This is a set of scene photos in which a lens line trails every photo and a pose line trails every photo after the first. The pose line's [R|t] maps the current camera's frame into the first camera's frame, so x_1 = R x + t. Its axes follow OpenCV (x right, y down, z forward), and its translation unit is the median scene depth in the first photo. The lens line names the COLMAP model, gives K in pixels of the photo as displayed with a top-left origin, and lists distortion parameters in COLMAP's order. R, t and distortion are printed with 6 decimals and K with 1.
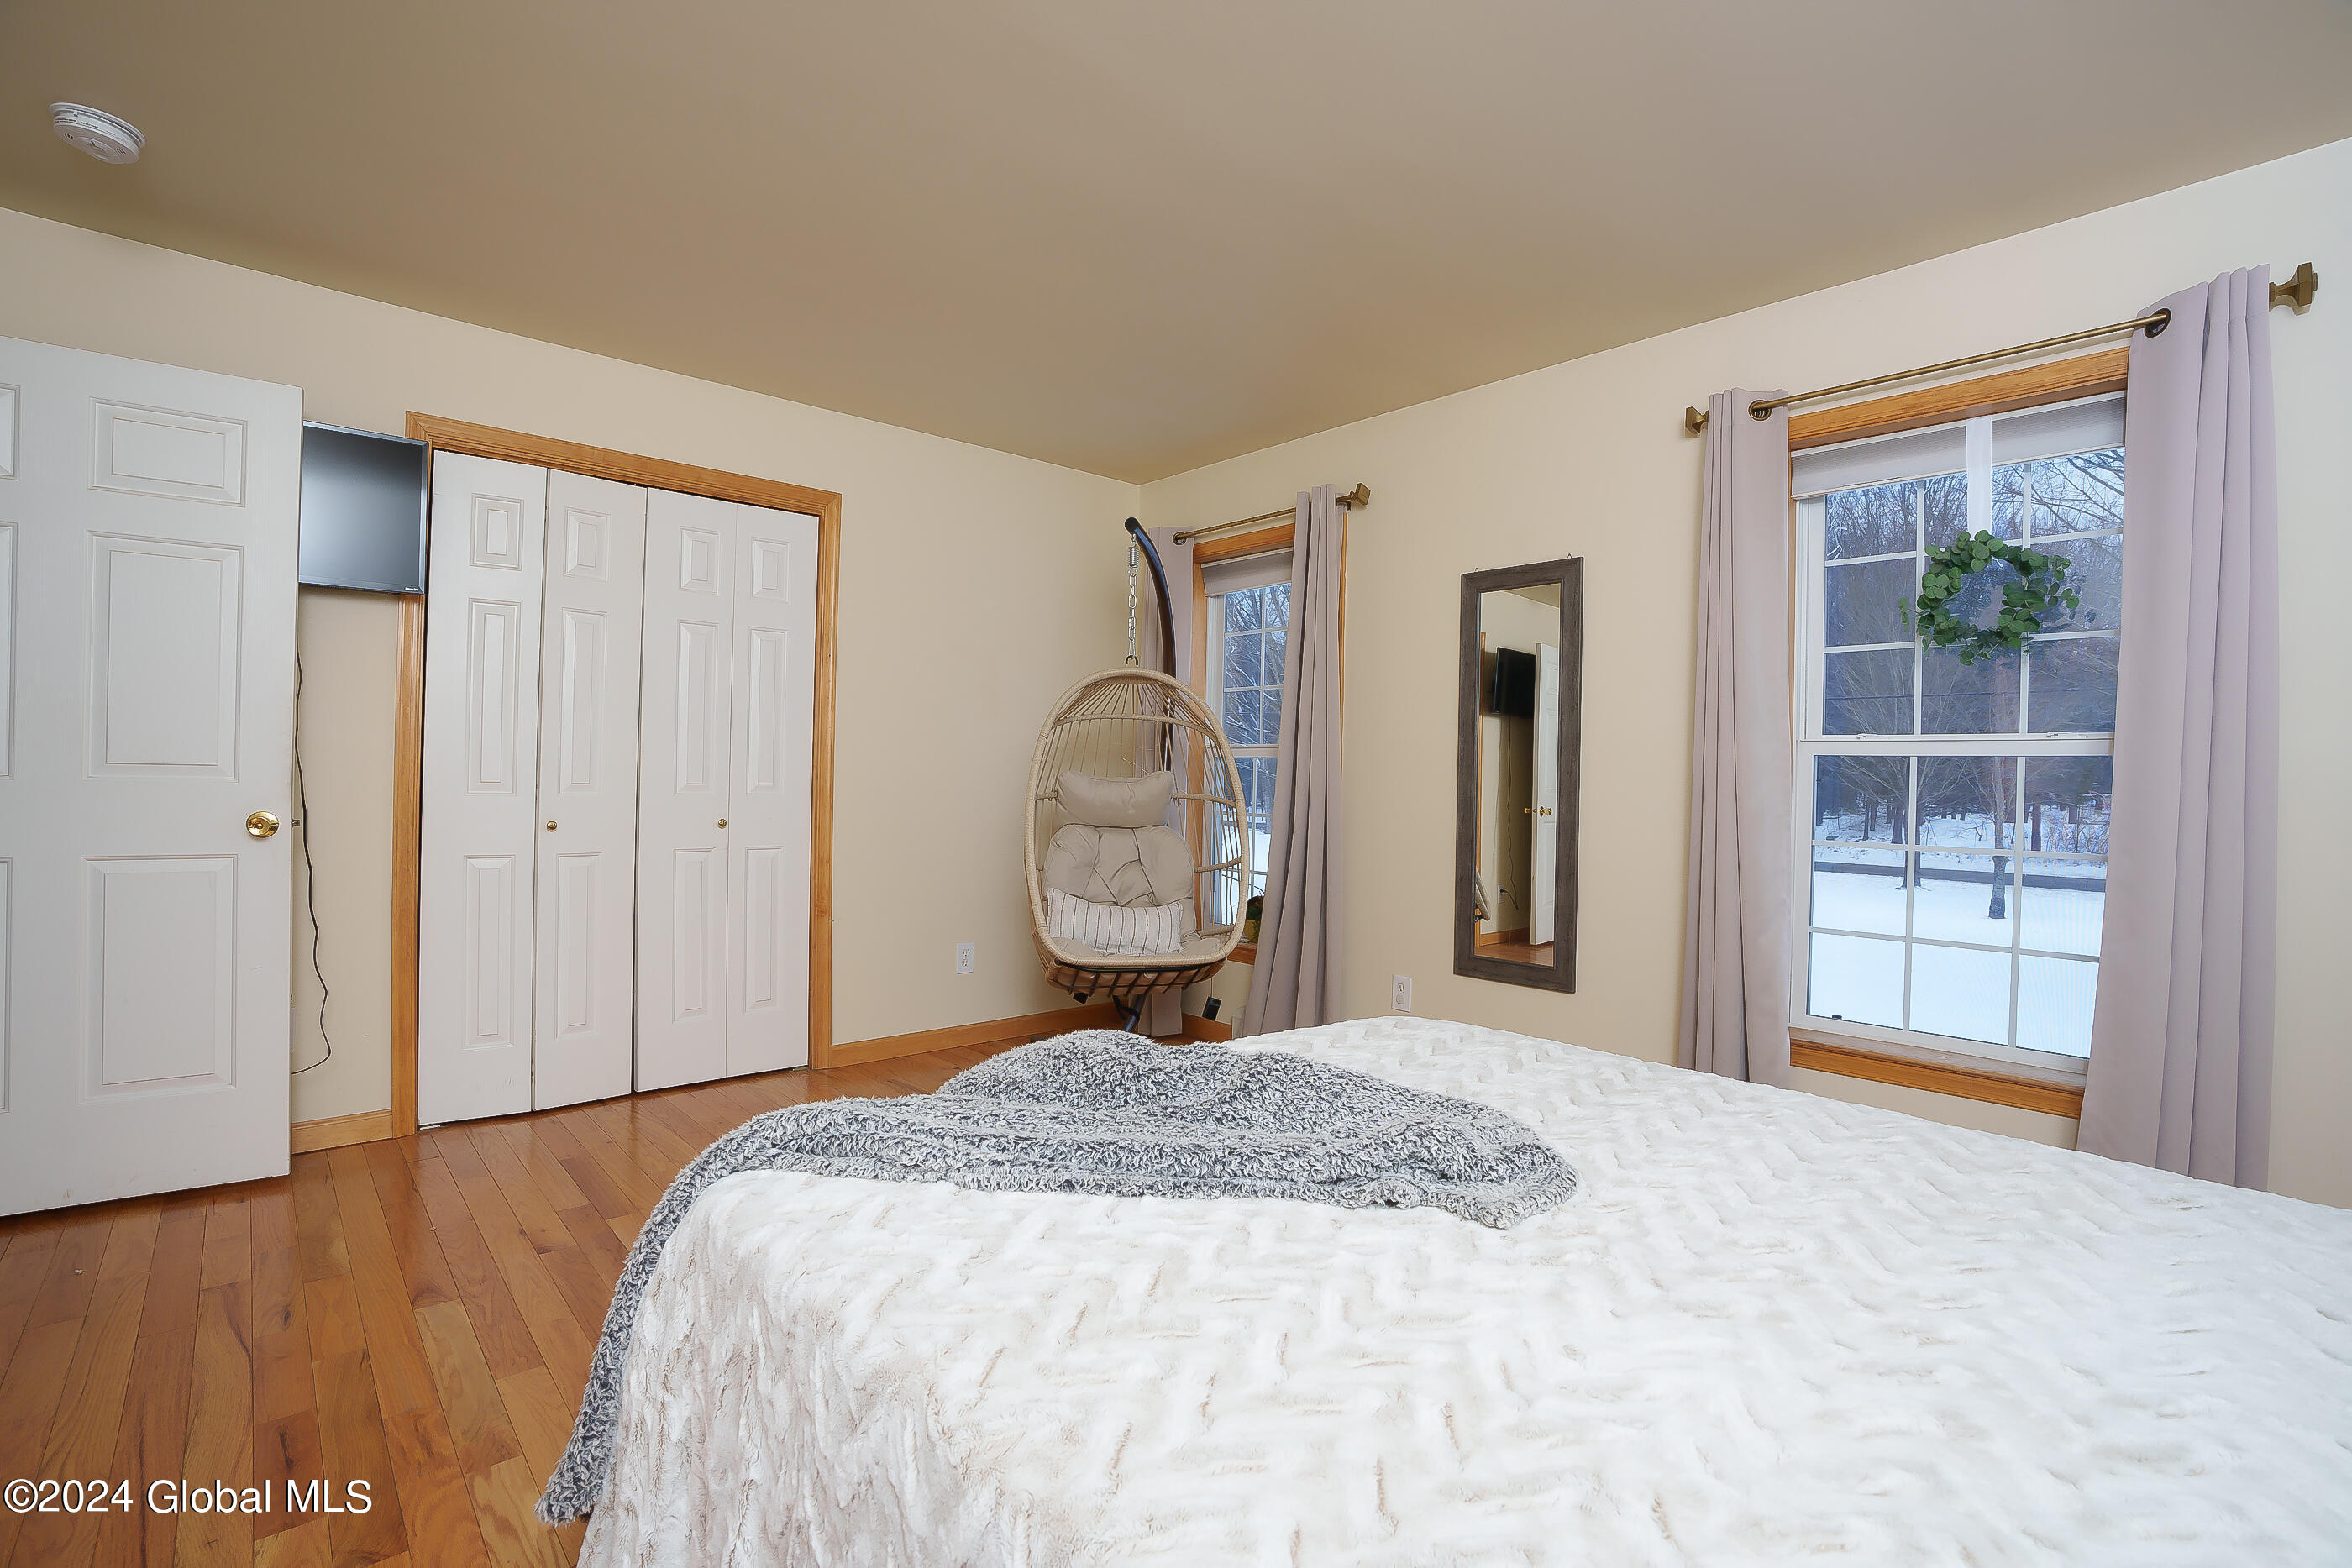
lens RADIAL K [[1074.0, 0, 1176.0], [0, 1074.0, 784.0], [0, 0, 1]] dist [-0.071674, 0.026612]
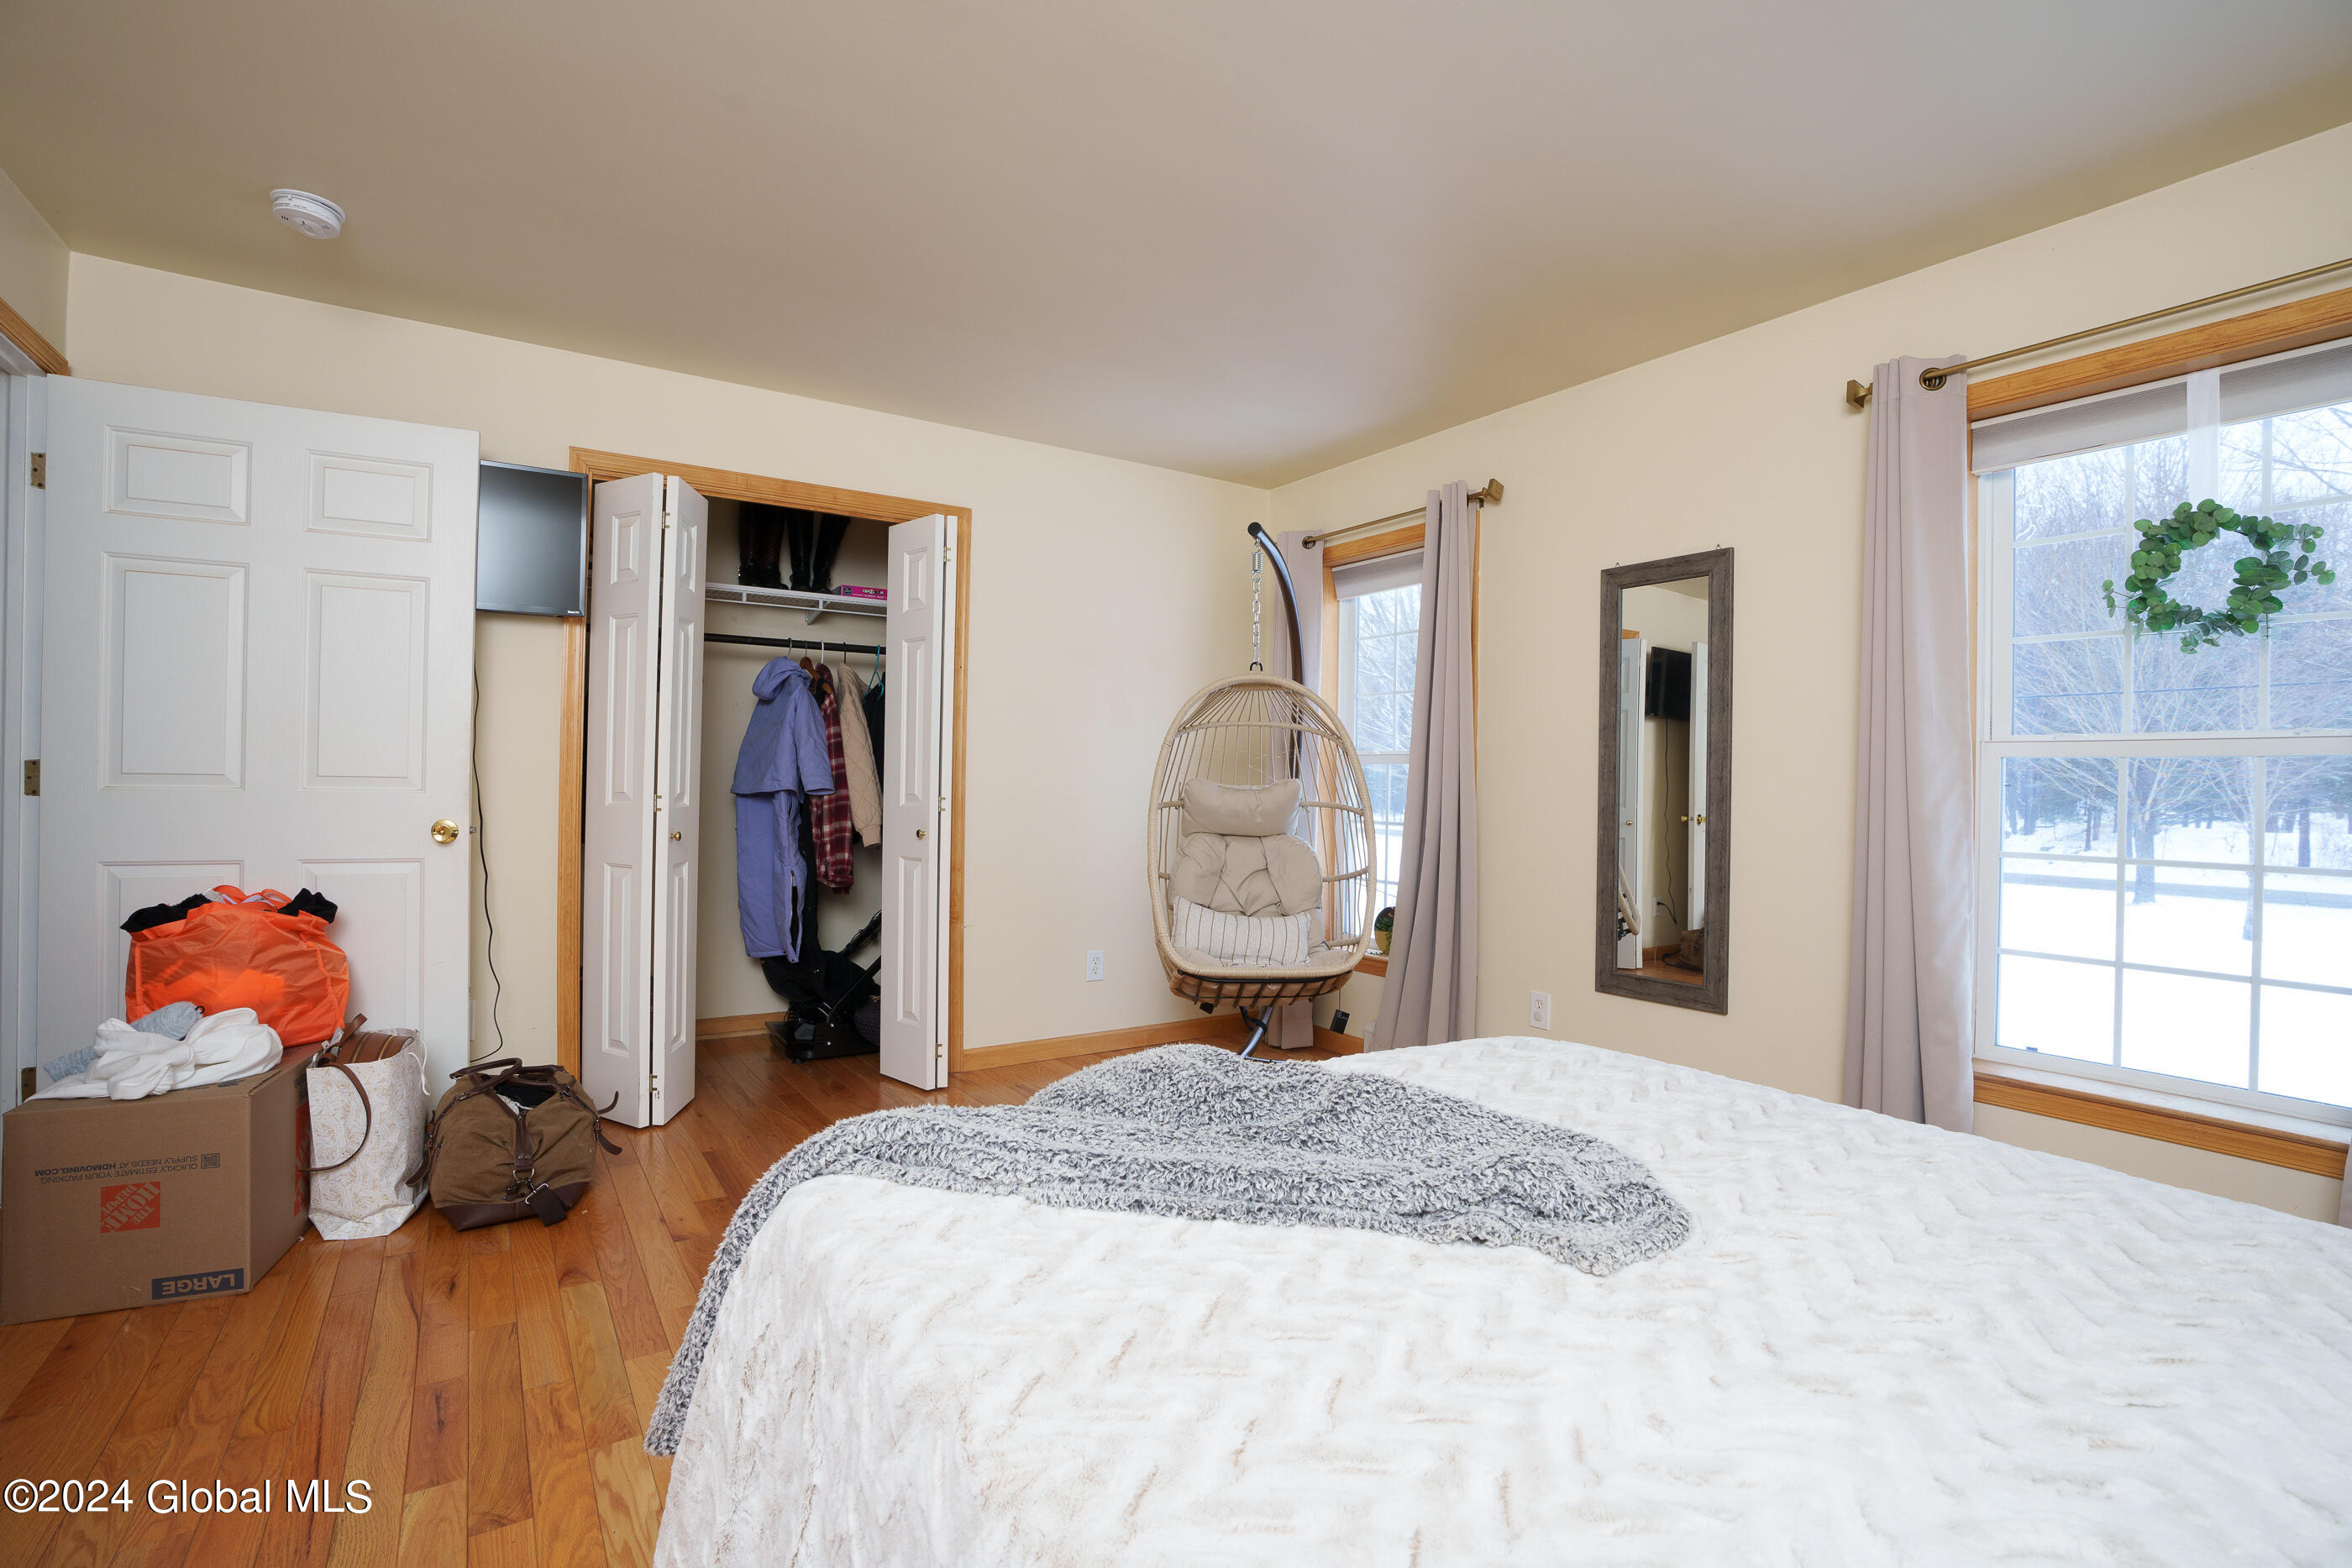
lens RADIAL K [[1074.0, 0, 1176.0], [0, 1074.0, 784.0], [0, 0, 1]] dist [-0.071674, 0.026612]
pose [[0.990057, -0.004327, -0.140597, 0.065260], [0.003286, 0.999965, -0.007634, -0.000045], [0.140625, 0.007096, 0.990037, 0.037091]]
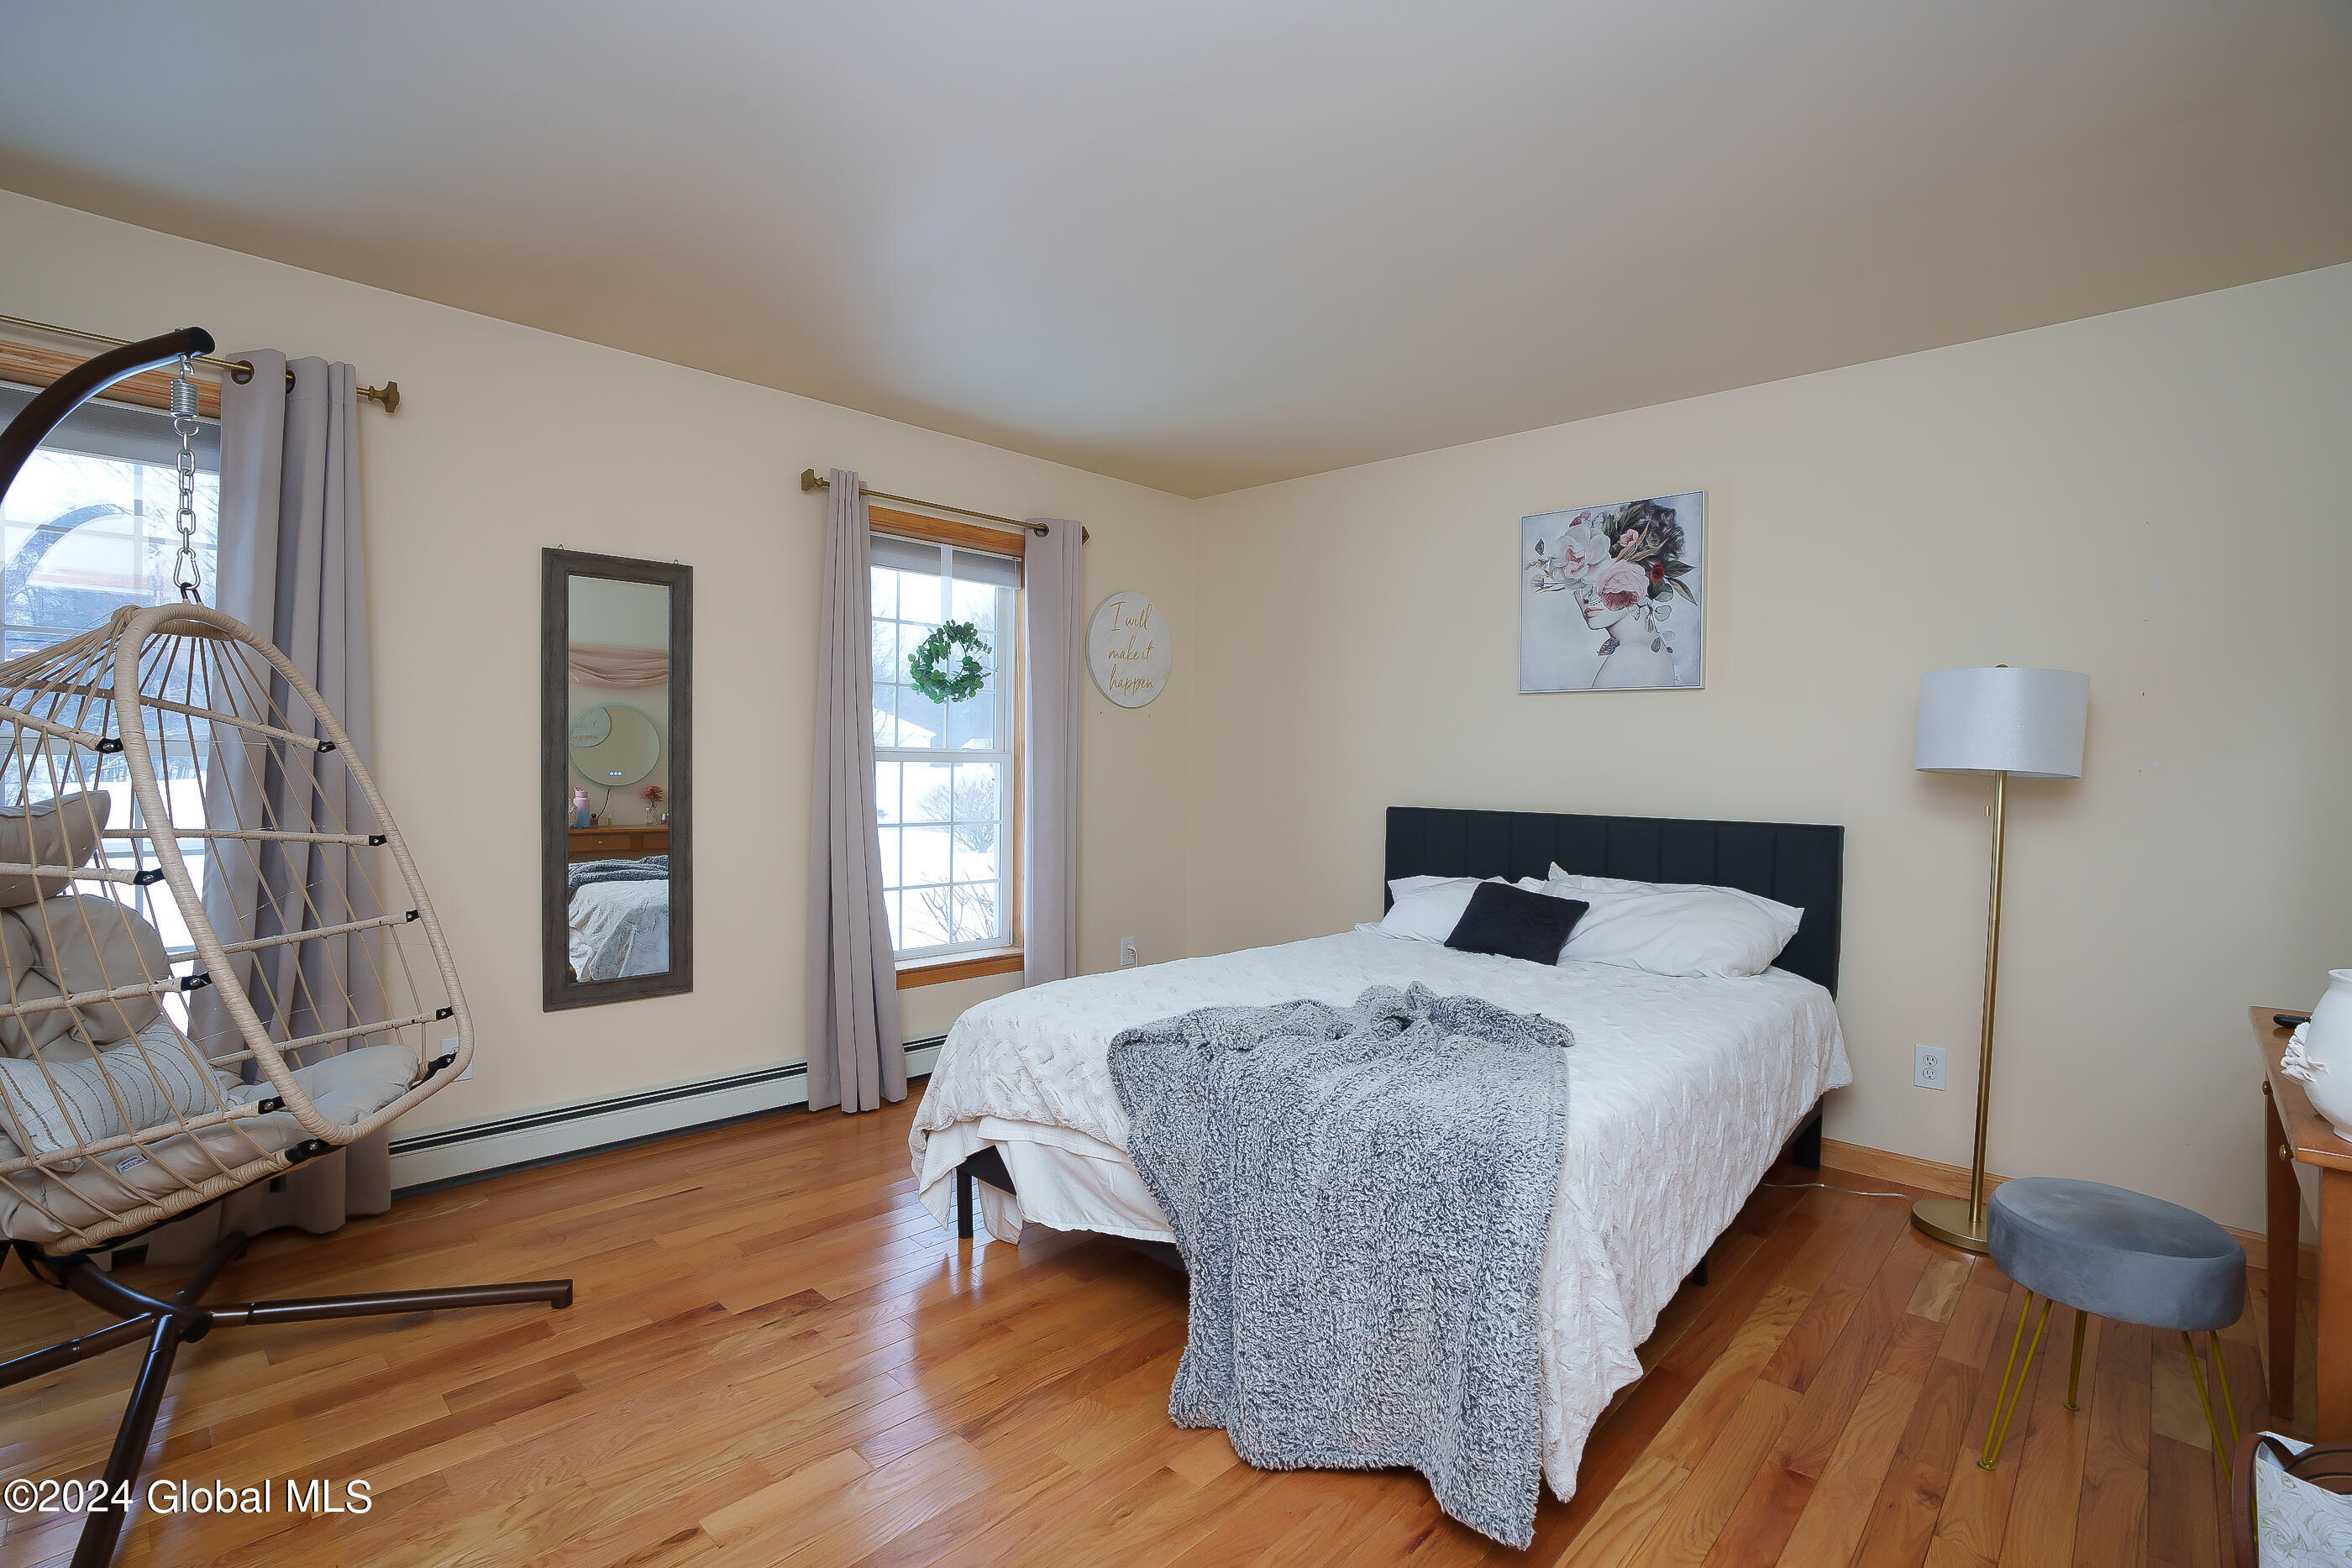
lens RADIAL K [[1074.0, 0, 1176.0], [0, 1074.0, 784.0], [0, 0, 1]] dist [-0.071674, 0.026612]
pose [[-0.082116, -0.039919, 0.995823, -1.620890], [-0.005622, 0.999200, 0.039591, -0.114424], [-0.996607, -0.002347, -0.082275, 1.488074]]
